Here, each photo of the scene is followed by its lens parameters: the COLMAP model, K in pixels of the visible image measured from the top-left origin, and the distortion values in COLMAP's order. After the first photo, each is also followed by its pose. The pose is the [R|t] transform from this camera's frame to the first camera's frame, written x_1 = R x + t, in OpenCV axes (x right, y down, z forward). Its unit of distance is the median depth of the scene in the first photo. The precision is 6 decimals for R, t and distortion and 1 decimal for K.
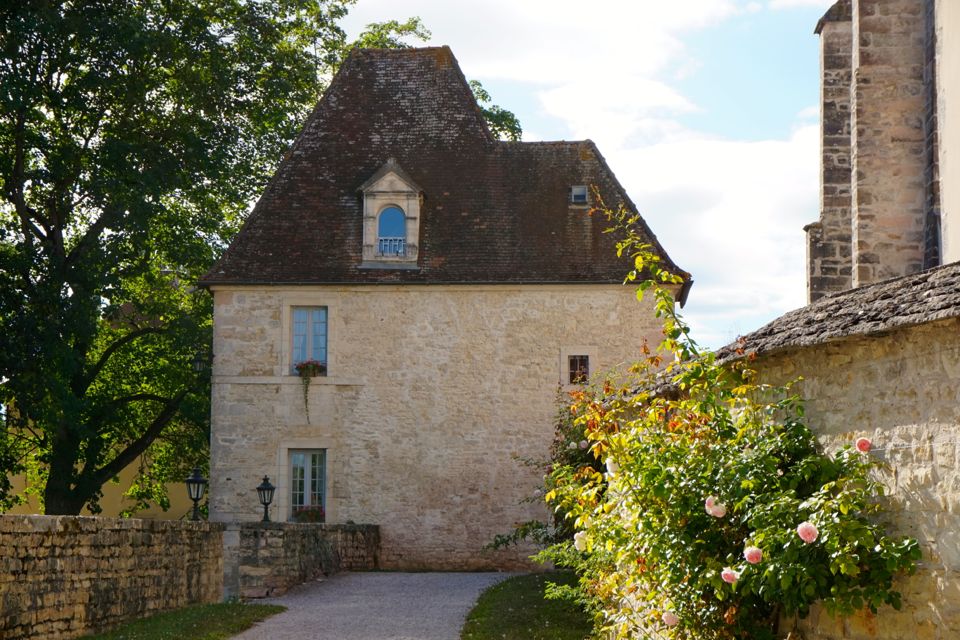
lens RADIAL K [[2071.6, 0, 479.6], [0, 2071.6, 319.9], [0, 0, 1]] dist [-0.020800, 0.000000]
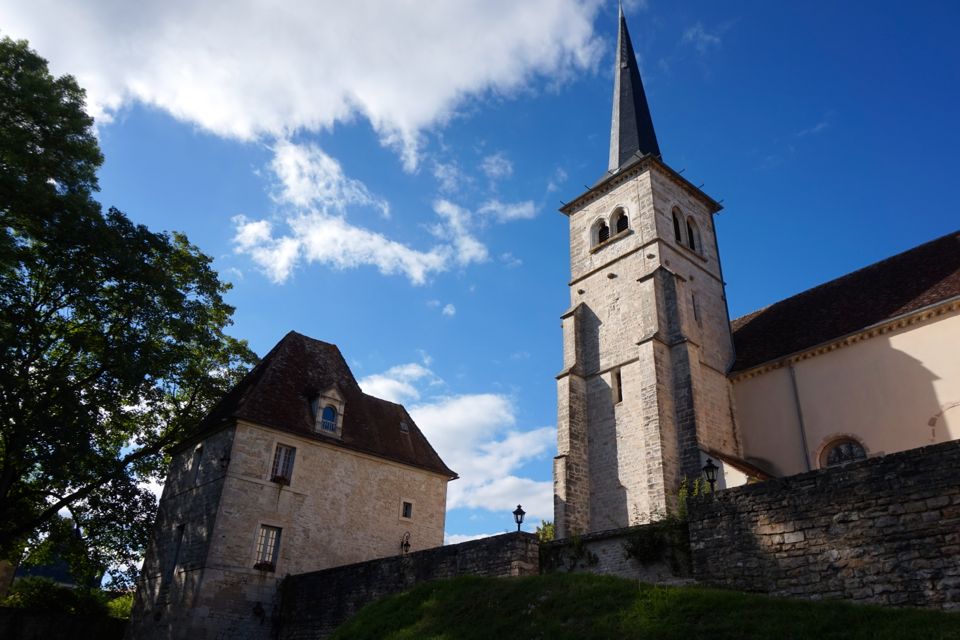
lens RADIAL K [[673.1, 0, 481.1], [0, 673.1, 321.4], [0, 0, 1]] dist [-0.045351, 0.000278]
pose [[0.725644, 0.356068, 0.588775, -0.340480], [-0.108593, 0.904231, -0.413007, 0.117581], [-0.679447, 0.235760, 0.694816, 0.462547]]
